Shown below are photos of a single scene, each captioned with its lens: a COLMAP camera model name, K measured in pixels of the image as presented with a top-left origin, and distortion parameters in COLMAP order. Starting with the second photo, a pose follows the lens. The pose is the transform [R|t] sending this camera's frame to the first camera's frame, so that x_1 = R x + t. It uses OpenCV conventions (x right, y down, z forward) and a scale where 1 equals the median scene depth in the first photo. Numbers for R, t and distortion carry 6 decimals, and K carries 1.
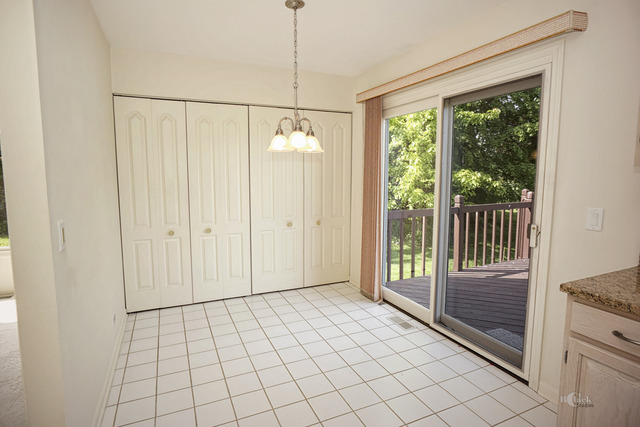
lens RADIAL K [[336.6, 0, 318.7], [0, 336.6, 207.2], [0, 0, 1]] dist [-0.014599, 0.005355]
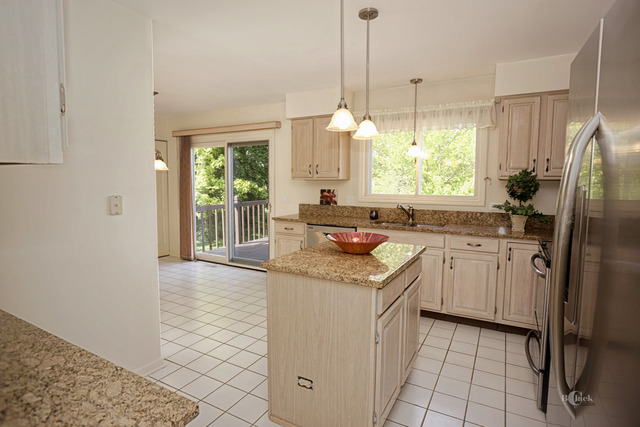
lens RADIAL K [[336.6, 0, 319.6], [0, 336.6, 210.6], [0, 0, 1]] dist [-0.014599, 0.005355]
pose [[0.798952, -0.045892, 0.599641, -0.206992], [0.054917, 0.998486, 0.003246, 0.047398], [-0.598882, 0.030337, 0.800262, -0.460621]]
